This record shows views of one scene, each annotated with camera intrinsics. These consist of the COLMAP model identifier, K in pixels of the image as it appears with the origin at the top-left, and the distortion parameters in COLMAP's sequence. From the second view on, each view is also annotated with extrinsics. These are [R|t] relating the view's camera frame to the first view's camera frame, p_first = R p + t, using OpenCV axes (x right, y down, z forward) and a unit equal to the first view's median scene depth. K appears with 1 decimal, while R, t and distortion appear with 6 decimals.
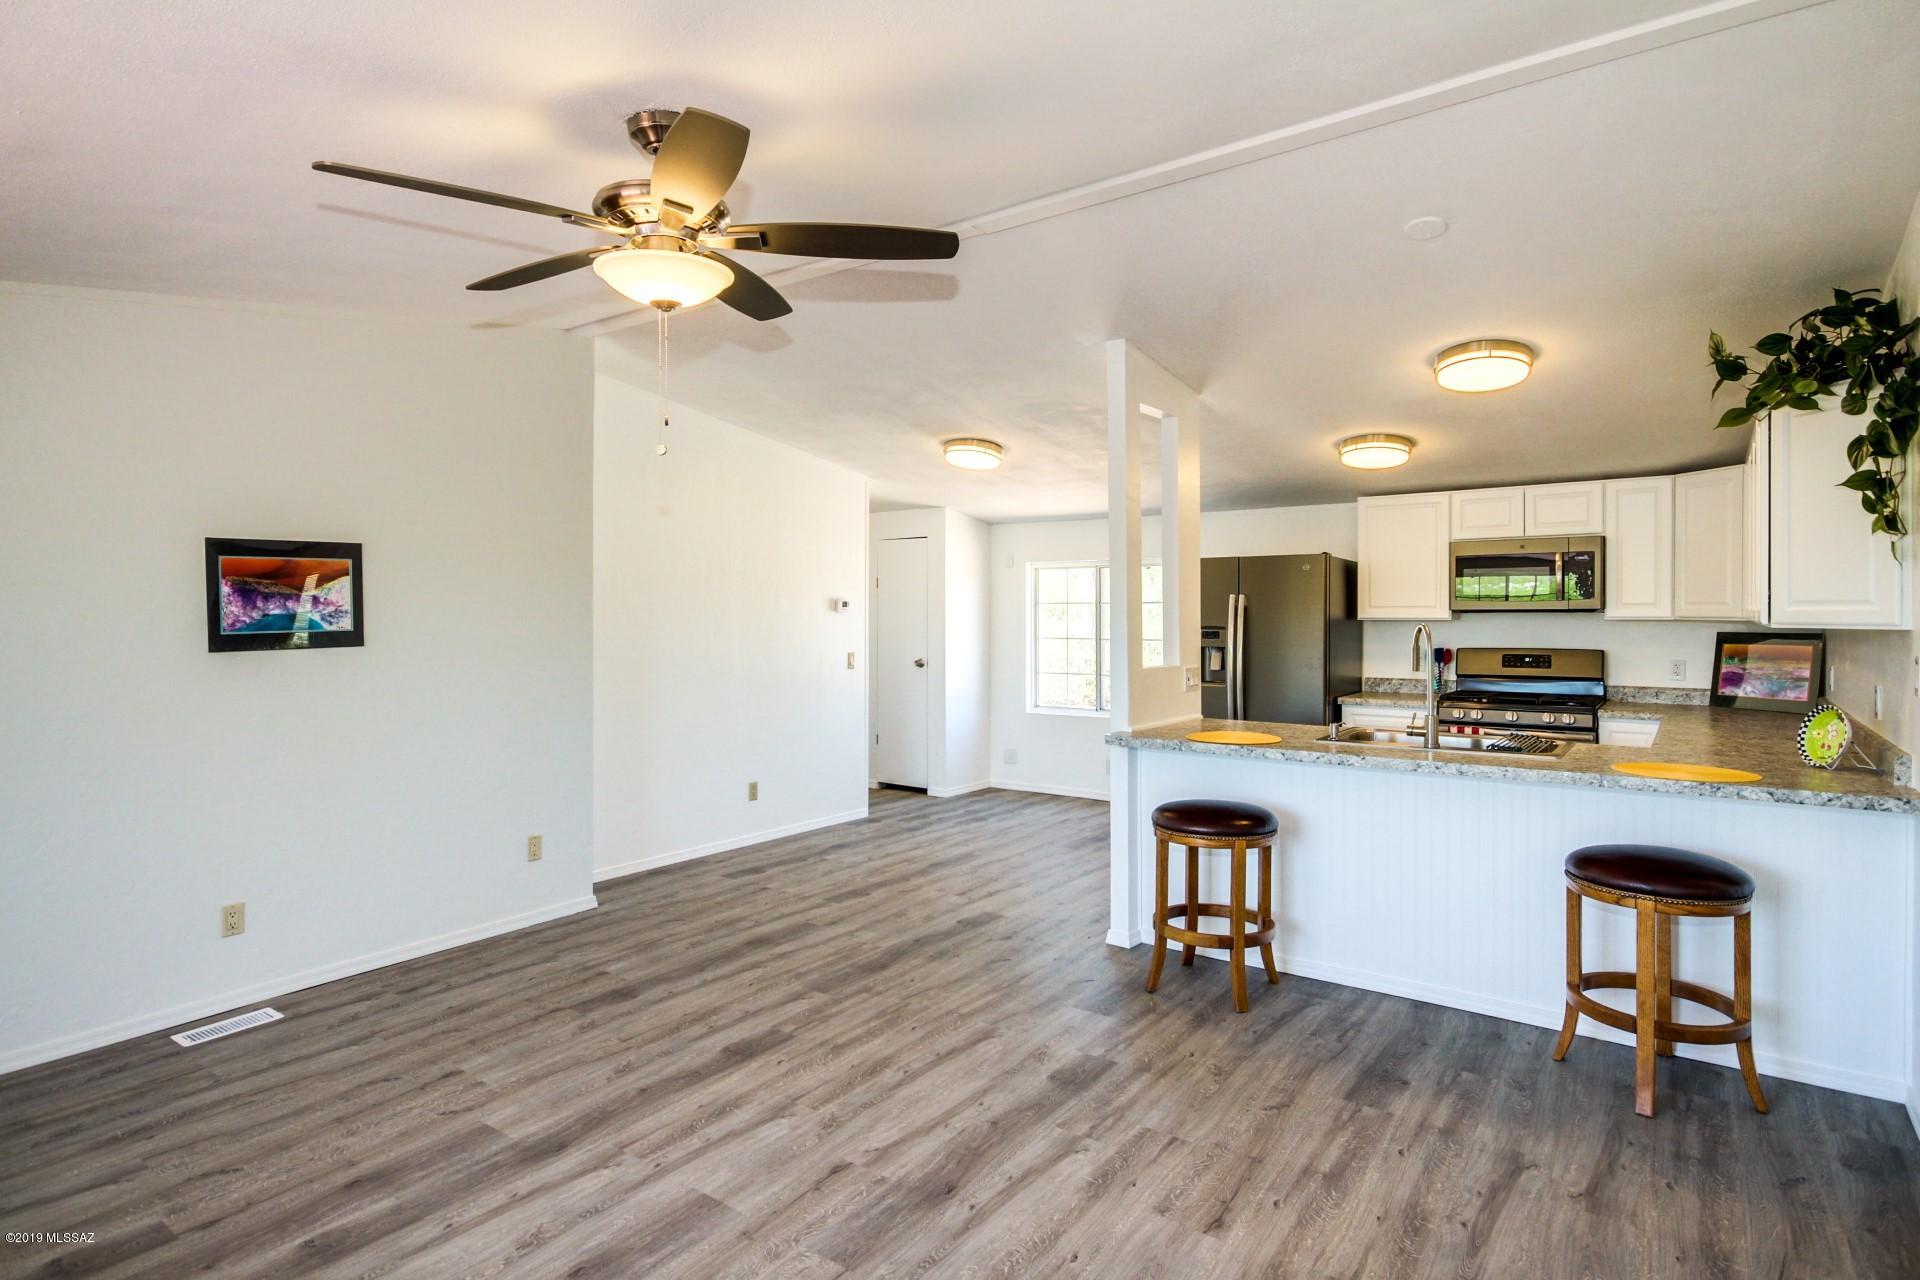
lens RADIAL K [[1005.5, 0, 959.8], [0, 1005.5, 618.8], [0, 0, 1]] dist [0.004553, 0.001062]
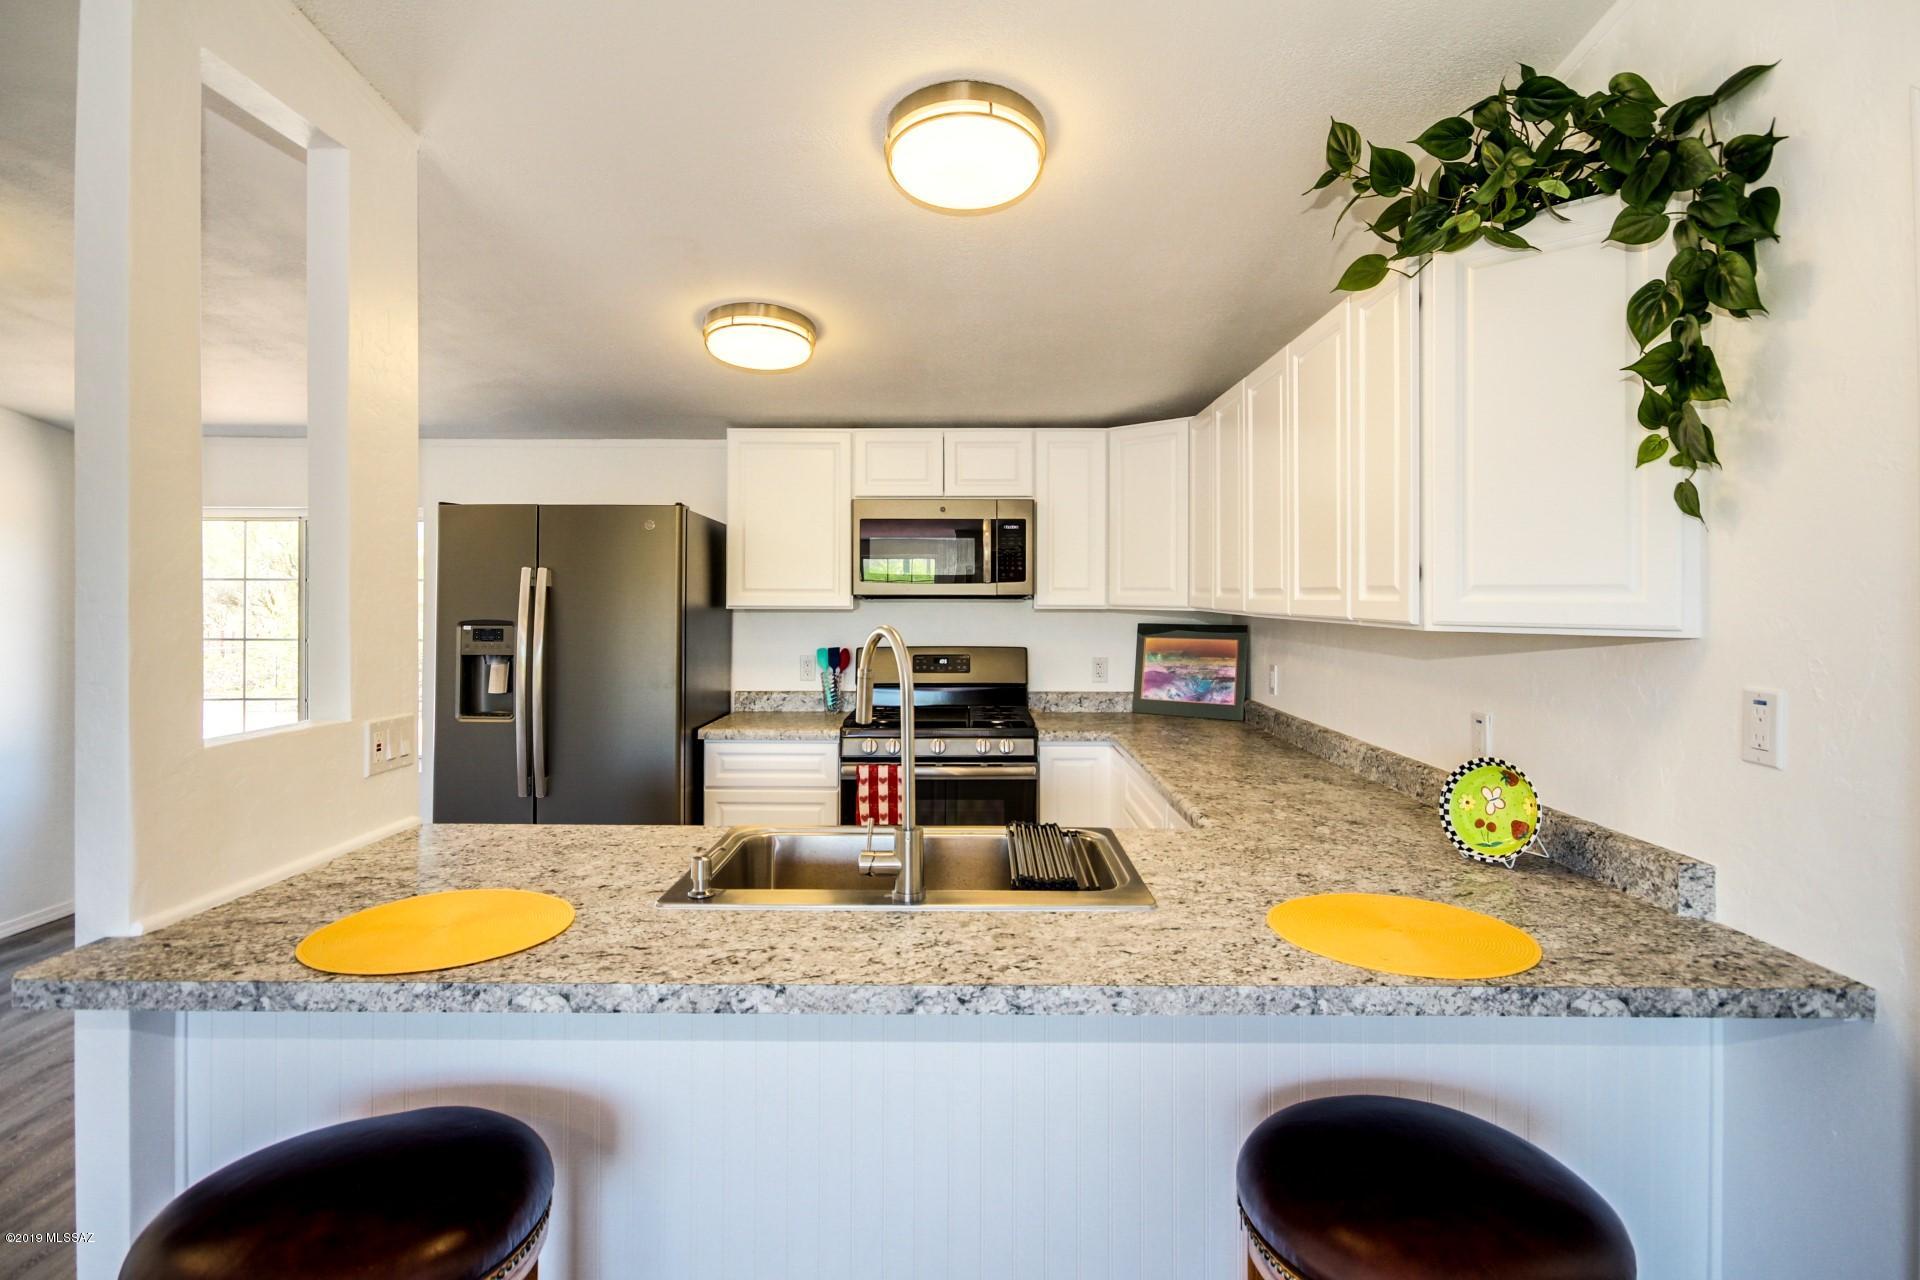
lens RADIAL K [[974.1, 0, 972.4], [0, 974.1, 601.3], [0, 0, 1]] dist [0.000507, 0.000111]
pose [[0.800655, 0.001354, 0.599124, 0.154994], [-0.001533, 0.999999, -0.000211, -0.004855], [-0.599124, -0.000749, 0.800656, 0.431987]]
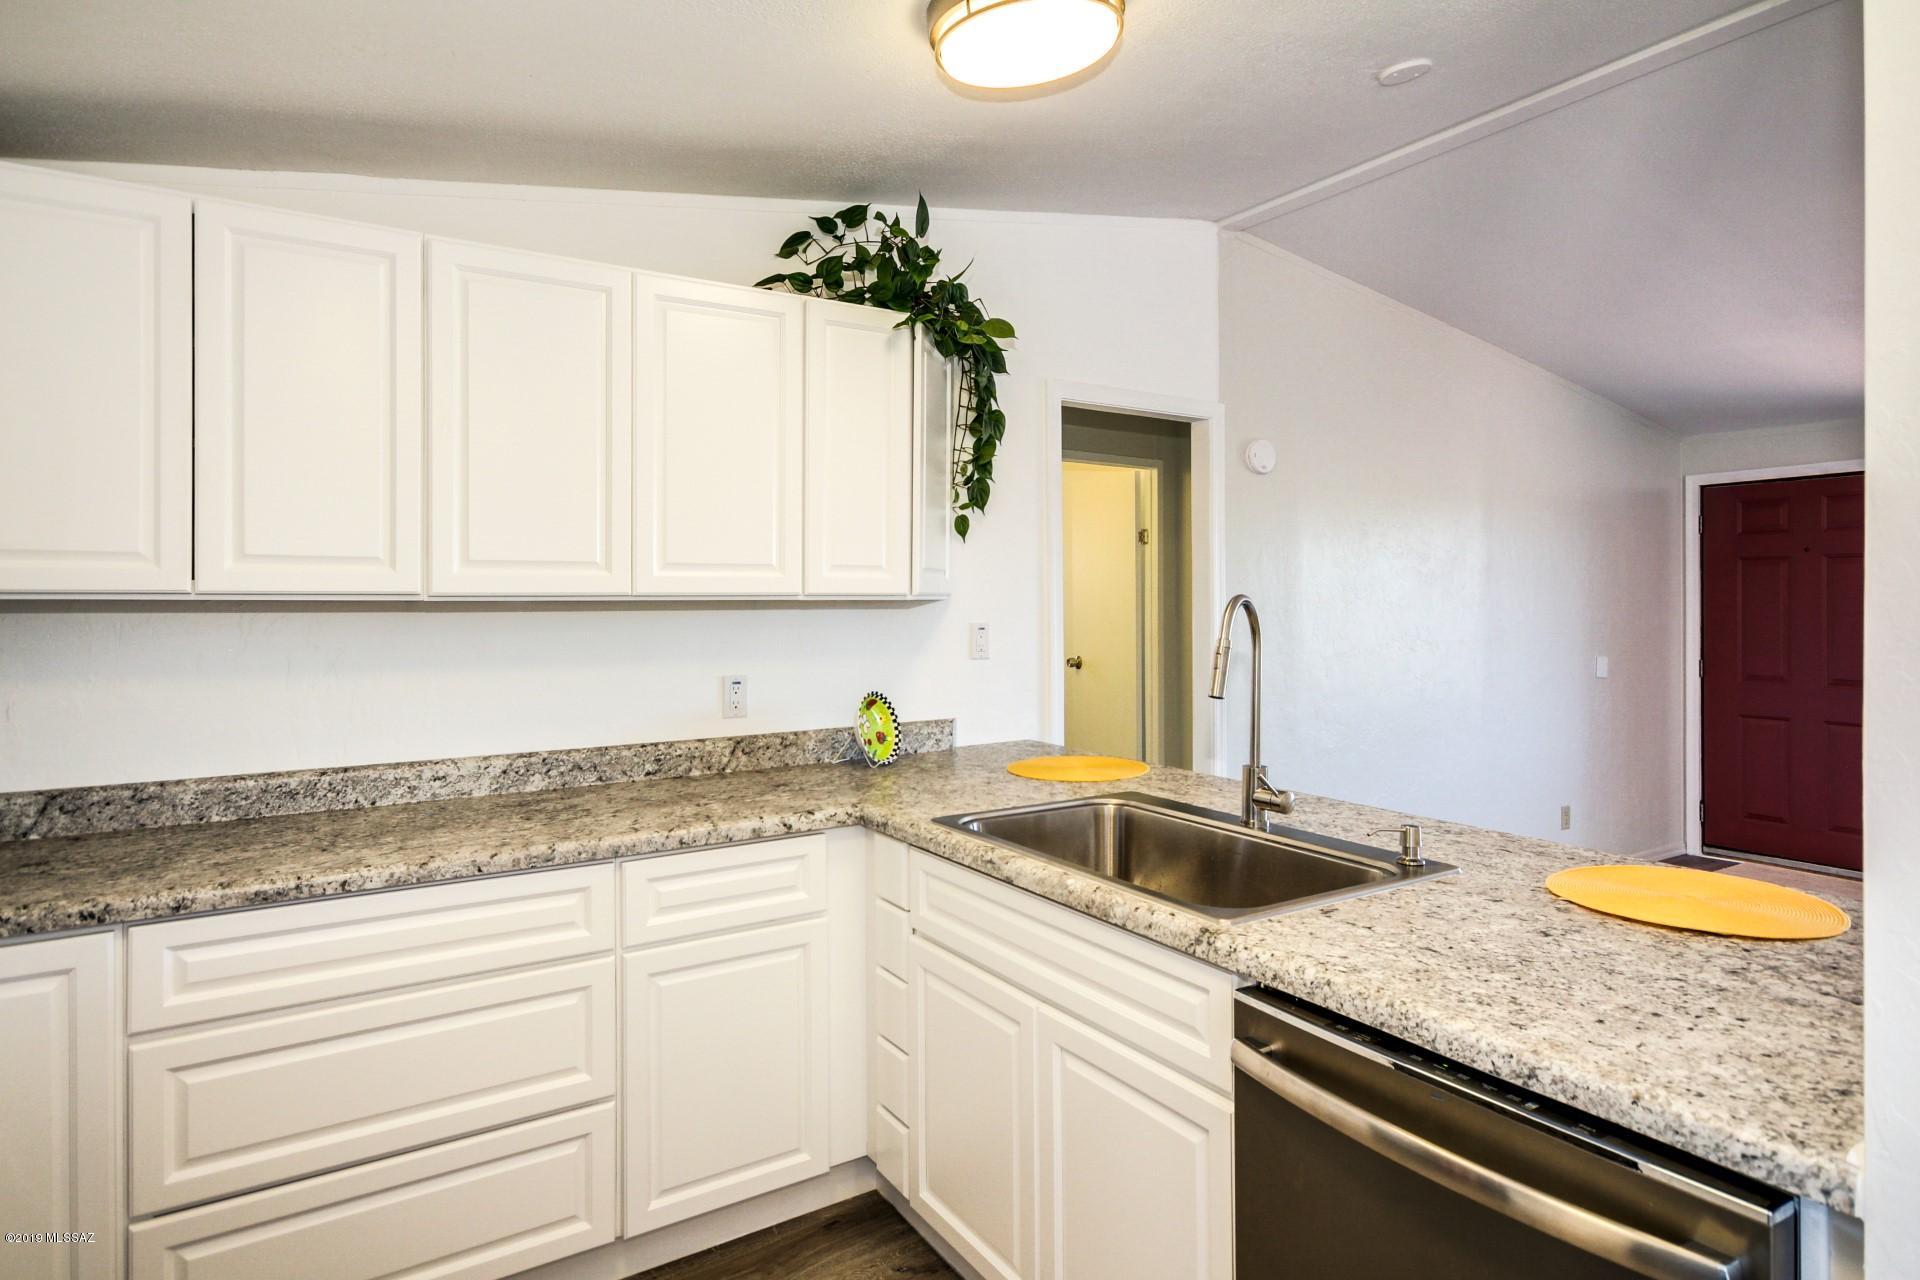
lens RADIAL K [[1067.5, 0, 972.5], [0, 1067.5, 592.2], [0, 0, 1]] dist [0.004328, 0.000997]
pose [[-0.934740, 0.007723, 0.355249, 0.278492], [0.008507, 0.999964, 0.000644, 0.001830], [-0.355231, 0.003624, -0.934772, 1.083890]]
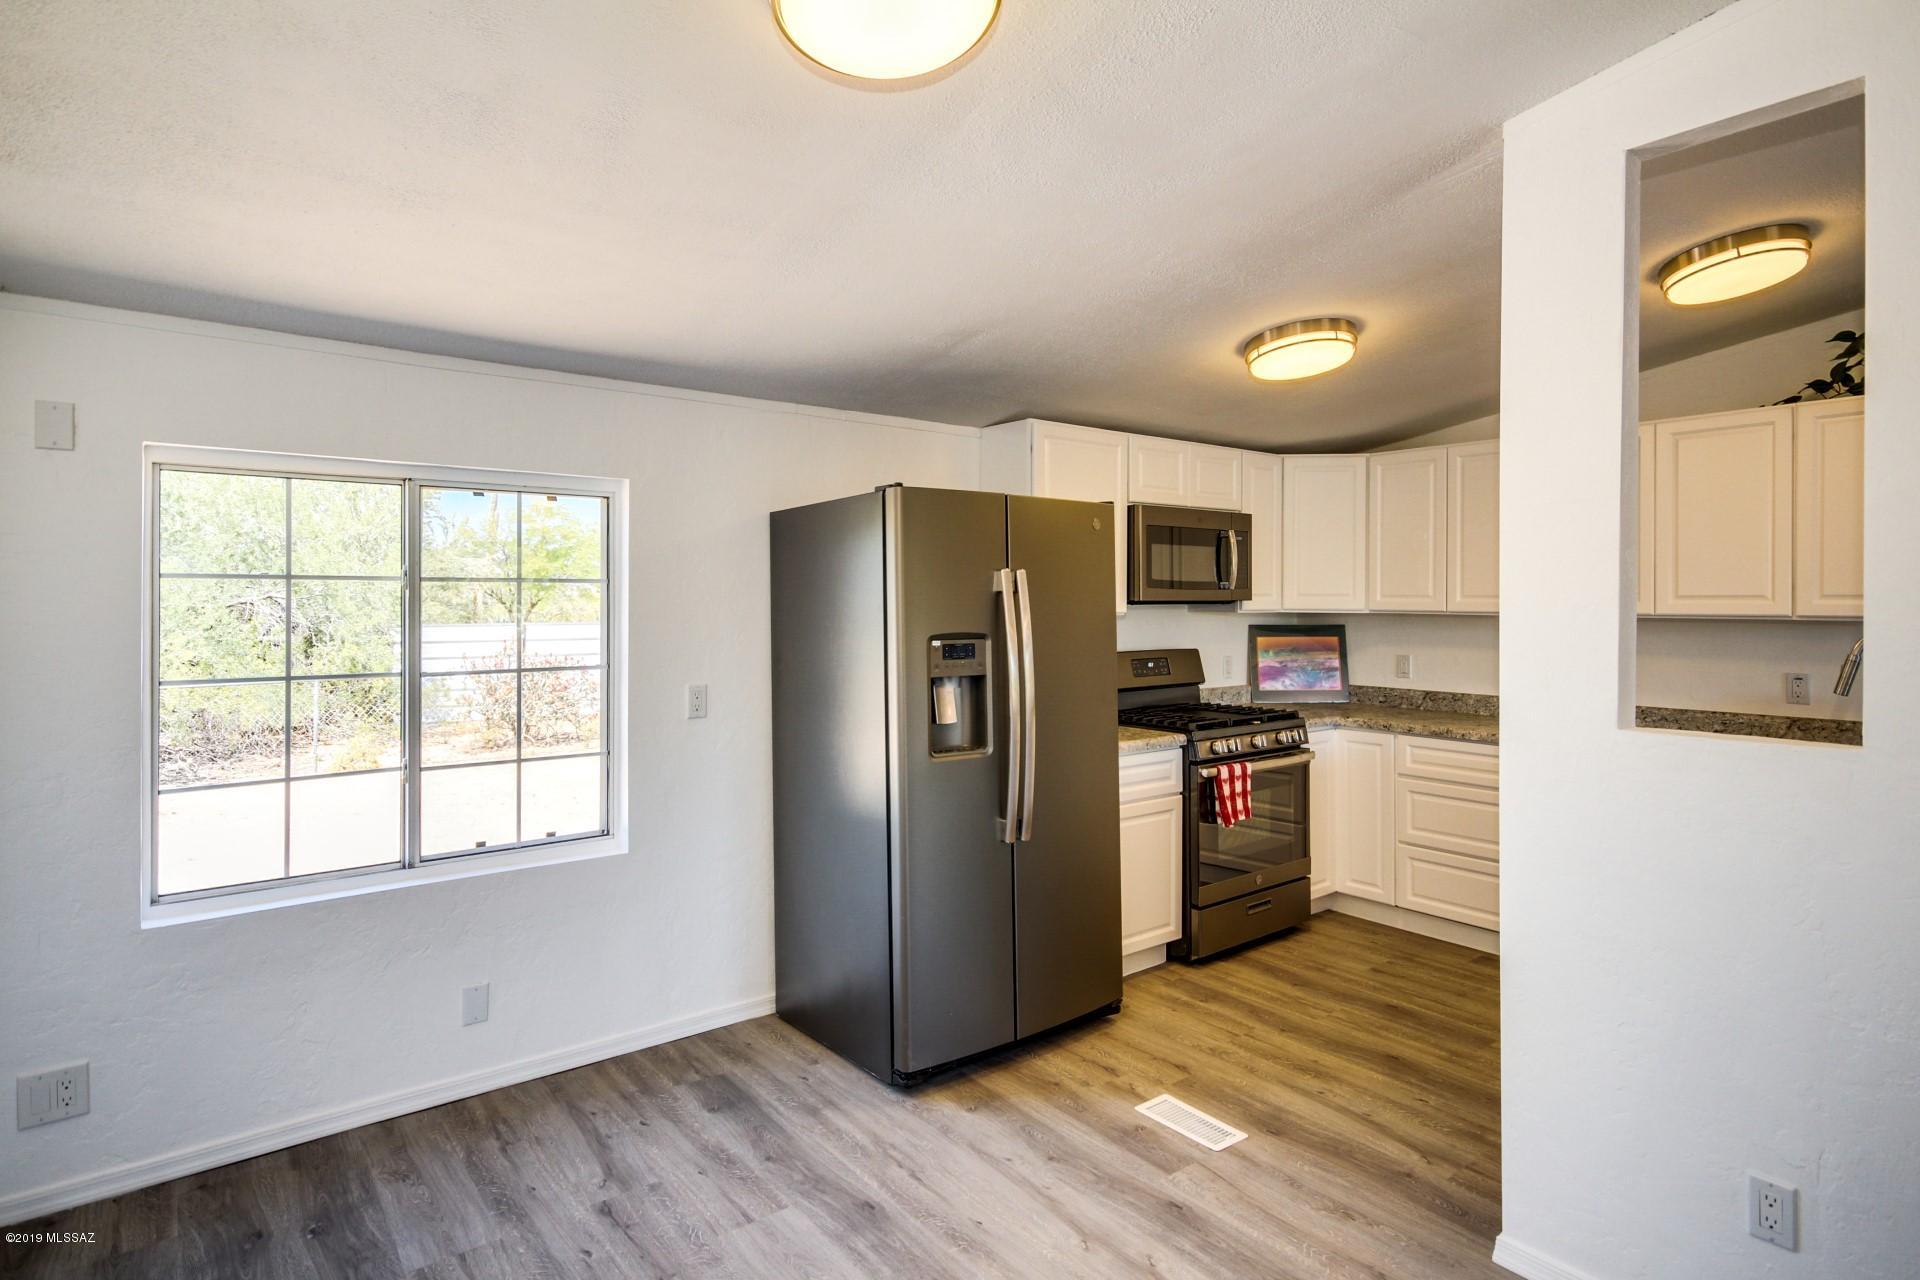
lens RADIAL K [[1005.5, 0, 959.8], [0, 1005.5, 618.8], [0, 0, 1]] dist [0.004553, 0.001062]
pose [[0.264960, -0.015231, 0.964139, -0.241344], [0.003664, 0.999884, 0.014789, -0.007836], [-0.964252, -0.000386, 0.264985, 1.004714]]
